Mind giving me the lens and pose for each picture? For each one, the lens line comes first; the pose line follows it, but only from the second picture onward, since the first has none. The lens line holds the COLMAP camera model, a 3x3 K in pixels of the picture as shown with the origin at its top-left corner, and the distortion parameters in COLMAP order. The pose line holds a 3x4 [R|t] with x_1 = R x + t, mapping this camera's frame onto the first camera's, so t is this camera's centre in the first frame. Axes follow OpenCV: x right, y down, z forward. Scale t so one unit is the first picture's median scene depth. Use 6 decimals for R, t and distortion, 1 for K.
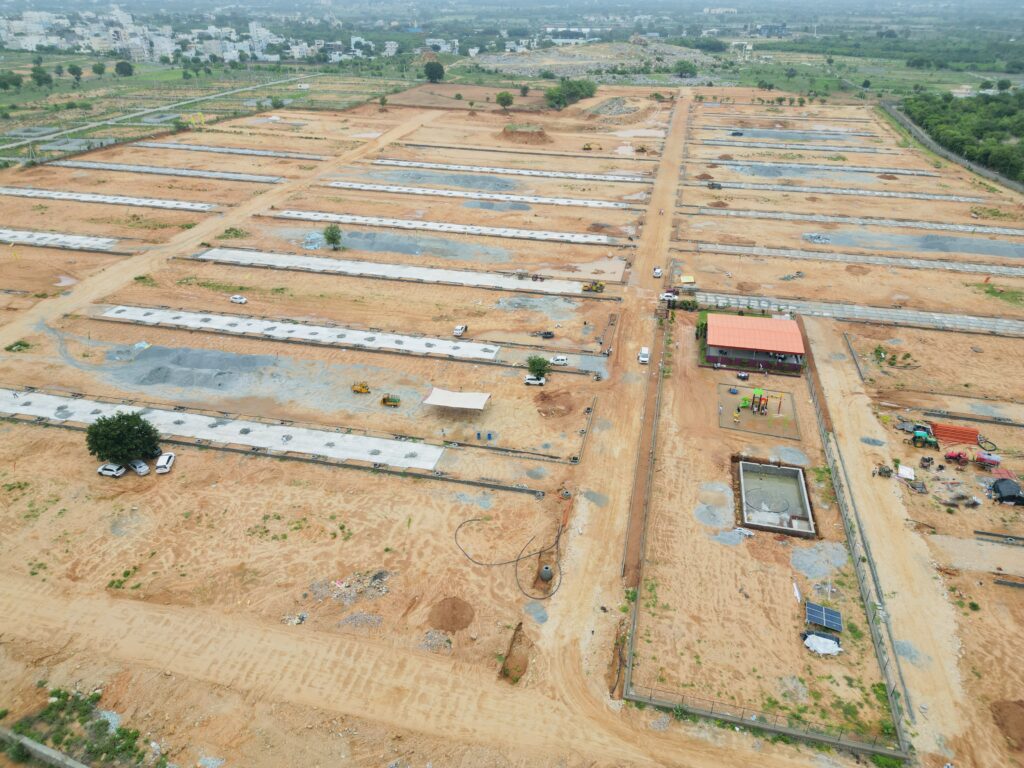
lens RADIAL K [[719.1, 0, 516.6], [0, 719.1, 382.7], [0, 0, 1]] dist [0.075565, -0.076133]
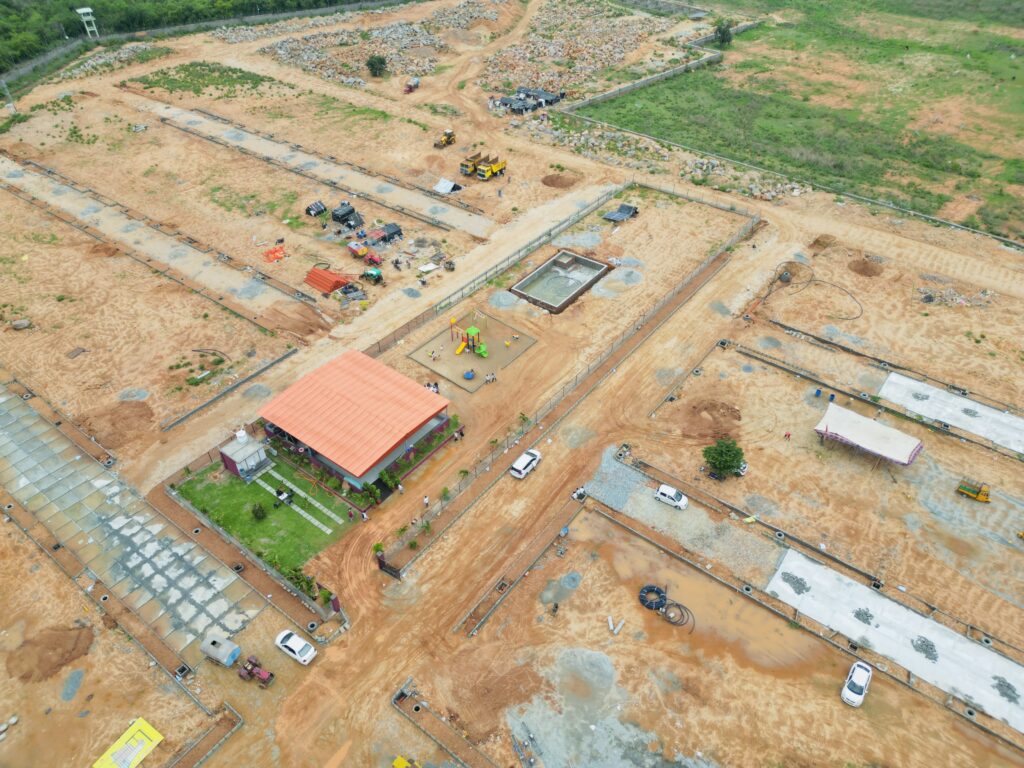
lens RADIAL K [[719.1, 0, 516.6], [0, 719.1, 382.7], [0, 0, 1]] dist [0.075565, -0.076133]
pose [[-0.911863, -0.266067, 0.312592, 0.012421], [0.197002, 0.384429, 0.901889, -0.485049], [-0.360132, 0.883981, -0.298131, 0.898628]]
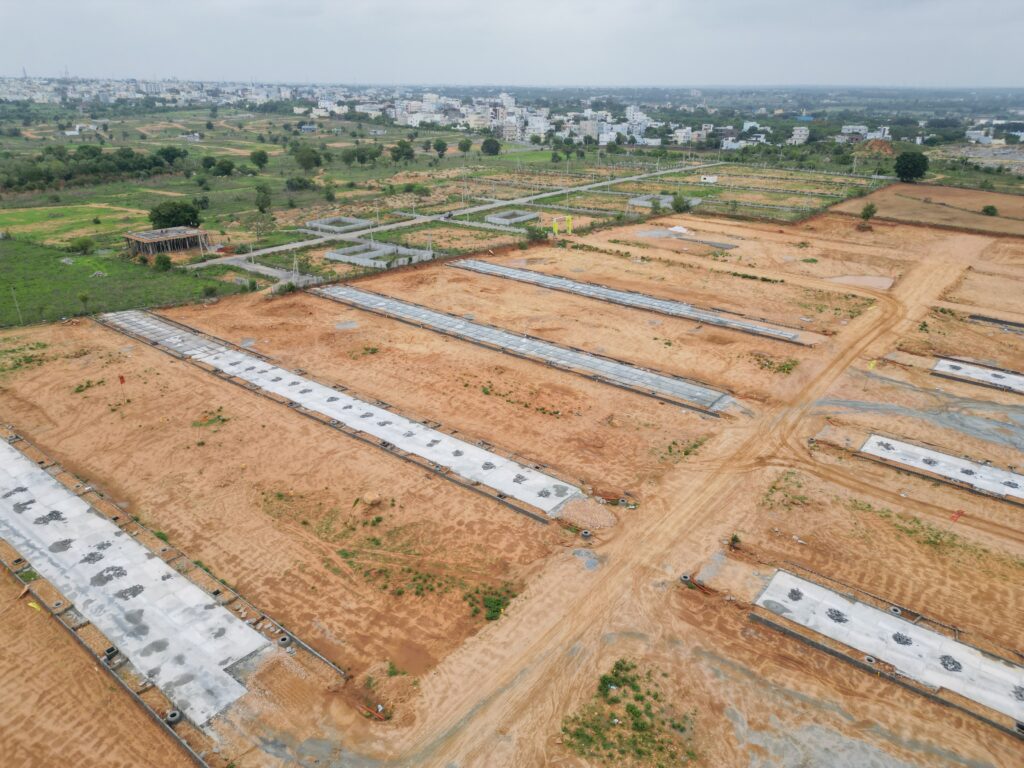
lens RADIAL K [[719.1, 0, 516.6], [0, 719.1, 382.7], [0, 0, 1]] dist [0.075565, -0.076133]
pose [[0.904125, 0.171395, -0.391384, -0.403881], [-0.211981, 0.975267, -0.062603, -0.354282], [0.370974, 0.139566, 0.918096, 0.851391]]
